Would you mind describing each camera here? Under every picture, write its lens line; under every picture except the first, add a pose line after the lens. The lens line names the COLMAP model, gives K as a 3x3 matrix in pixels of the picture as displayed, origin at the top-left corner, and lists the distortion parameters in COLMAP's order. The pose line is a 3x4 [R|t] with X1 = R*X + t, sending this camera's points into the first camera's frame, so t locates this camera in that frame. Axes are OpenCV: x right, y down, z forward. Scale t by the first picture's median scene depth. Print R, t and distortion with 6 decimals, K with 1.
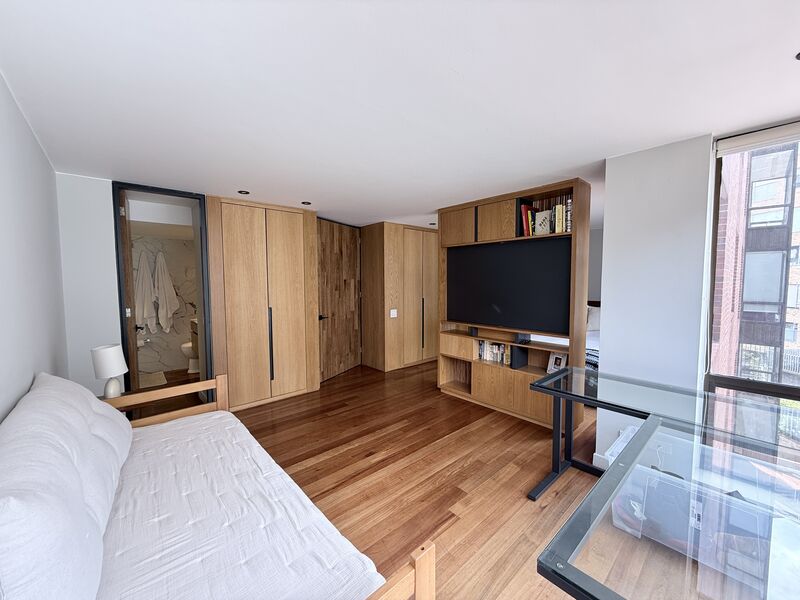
lens RADIAL K [[318.8, 0, 397.5], [0, 318.8, 298.6], [0, 0, 1]] dist [0.000399, -0.000107]
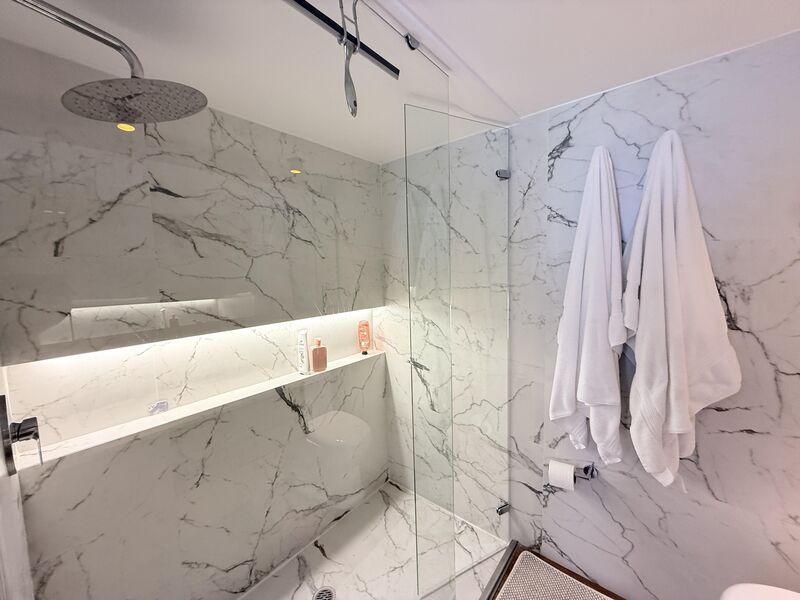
lens RADIAL K [[318.8, 0, 397.5], [0, 318.8, 298.6], [0, 0, 1]] dist [0.000399, -0.000107]
pose [[0.145443, 0.086489, -0.985579, -0.631709], [-0.032251, 0.996057, 0.082649, -0.047934], [0.988841, 0.019765, 0.147659, 0.913035]]
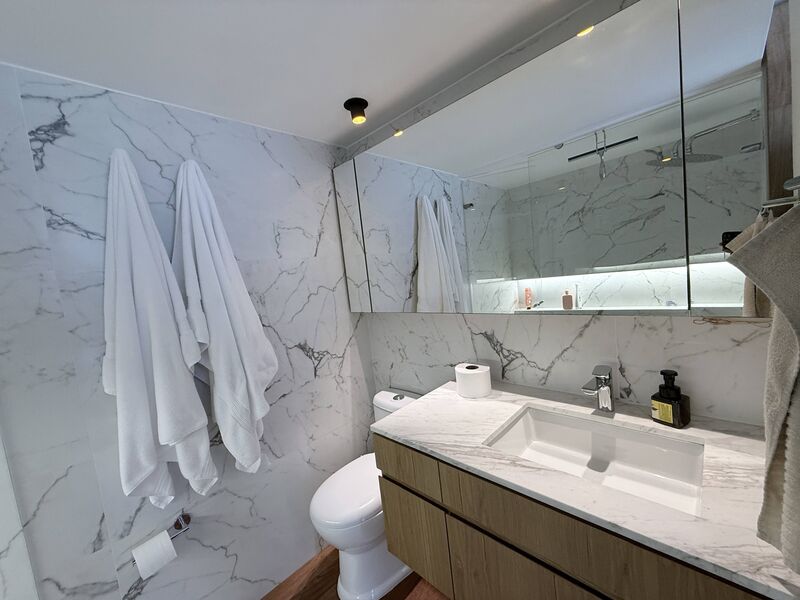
lens RADIAL K [[318.8, 0, 397.5], [0, 318.8, 298.6], [0, 0, 1]] dist [0.000399, -0.000107]
pose [[0.991642, -0.116683, 0.055062, -0.713013], [0.115702, 0.993068, 0.020703, -0.030826], [-0.057096, -0.014159, 0.998268, 0.869720]]
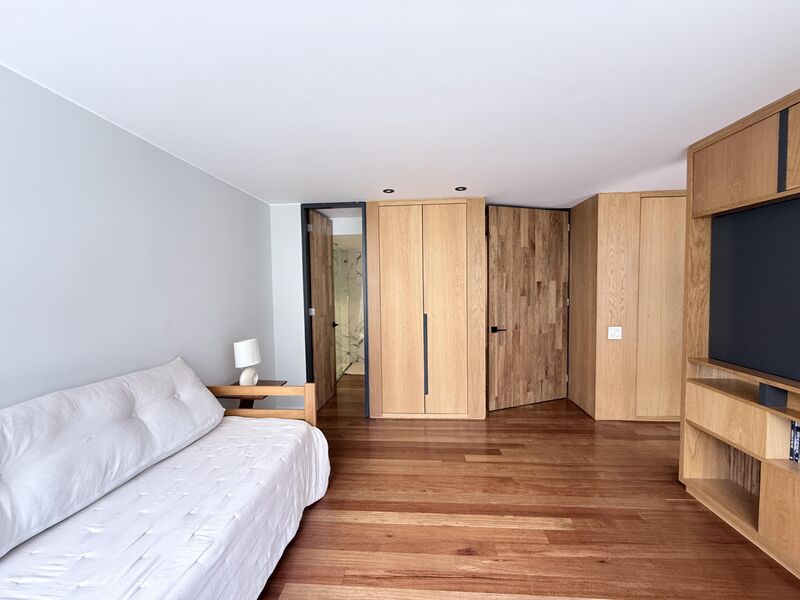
lens RADIAL K [[318.8, 0, 397.5], [0, 318.8, 298.6], [0, 0, 1]] dist [0.000399, -0.000107]
pose [[0.699270, 0.025117, -0.714417, 0.167489], [-0.030658, 0.999517, 0.005133, -0.015514], [0.714200, 0.018314, 0.699702, 0.277227]]
